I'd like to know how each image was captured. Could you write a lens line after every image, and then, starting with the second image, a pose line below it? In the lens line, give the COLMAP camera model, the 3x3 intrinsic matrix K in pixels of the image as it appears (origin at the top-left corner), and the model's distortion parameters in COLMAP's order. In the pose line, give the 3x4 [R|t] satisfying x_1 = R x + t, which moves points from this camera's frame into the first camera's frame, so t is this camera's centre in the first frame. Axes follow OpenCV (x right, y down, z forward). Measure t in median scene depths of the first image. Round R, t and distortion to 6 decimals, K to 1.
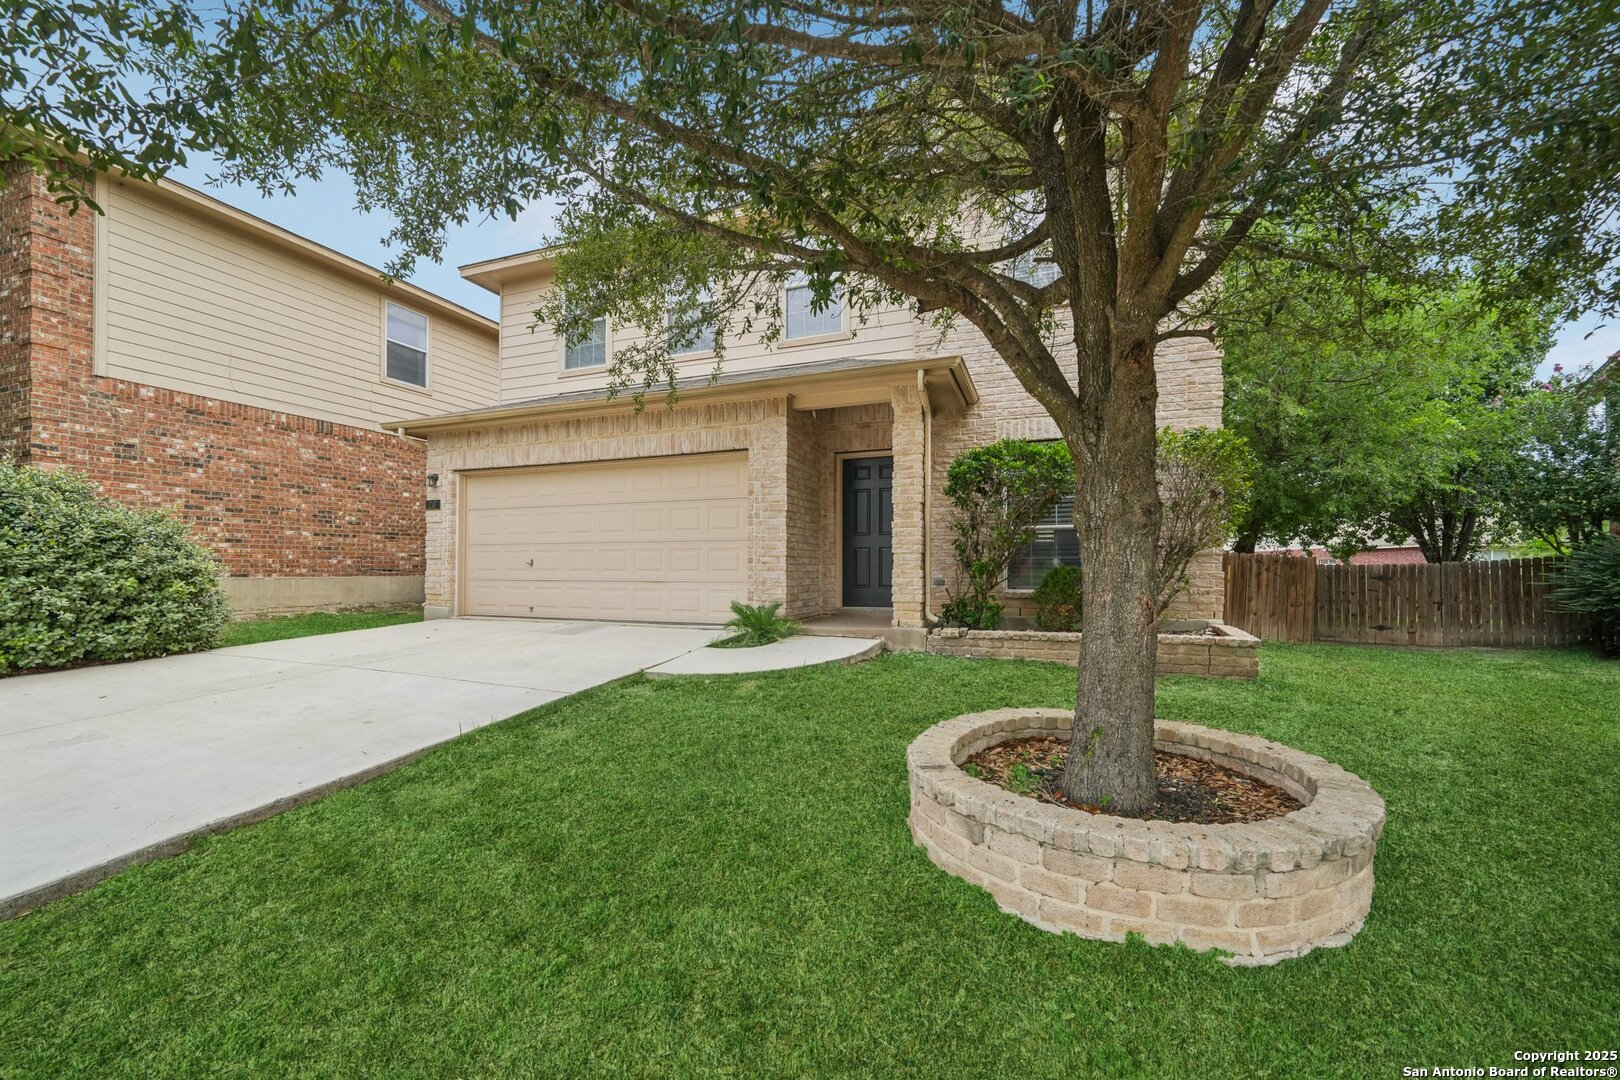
lens RADIAL K [[647.6, 0, 806.1], [0, 647.6, 555.4], [0, 0, 1]] dist [-0.005916, -0.000115]
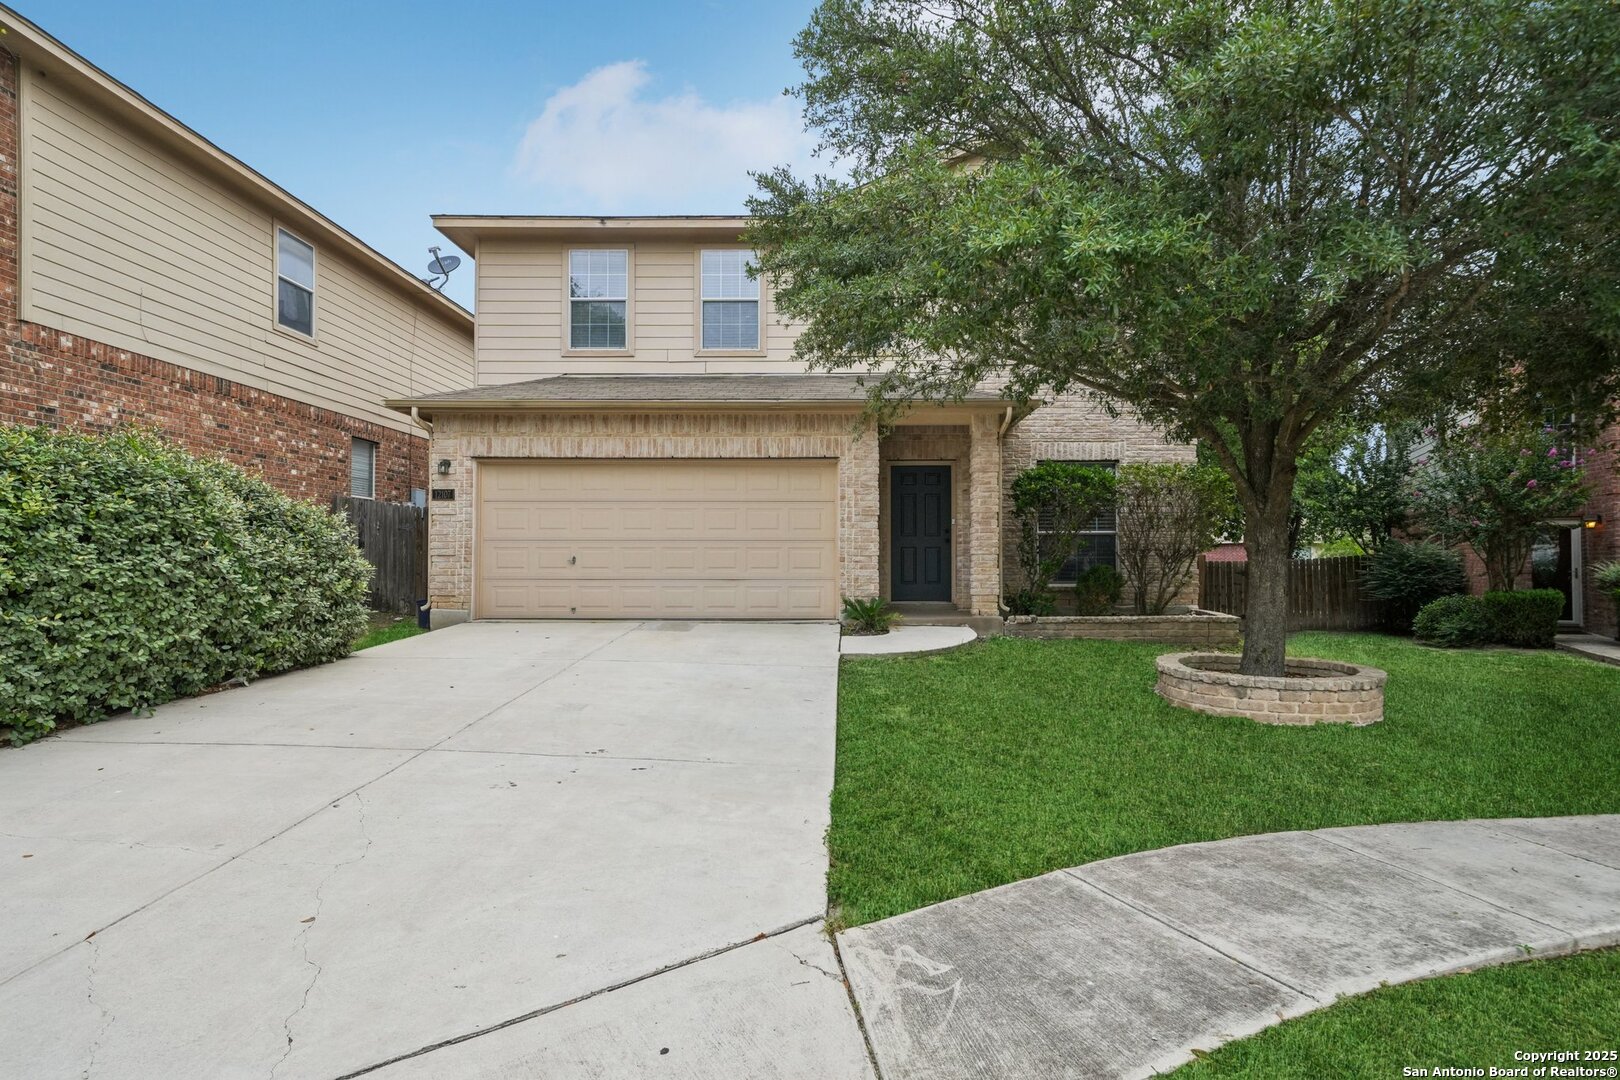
lens RADIAL K [[897.4, 0, 809.8], [0, 897.4, 535.6], [0, 0, 1]] dist [0.021578, -0.000327]
pose [[0.938855, 0.010706, 0.344146, -0.551392], [-0.007914, 0.999923, -0.009514, -0.014774], [-0.344221, 0.006209, 0.938868, -0.345097]]
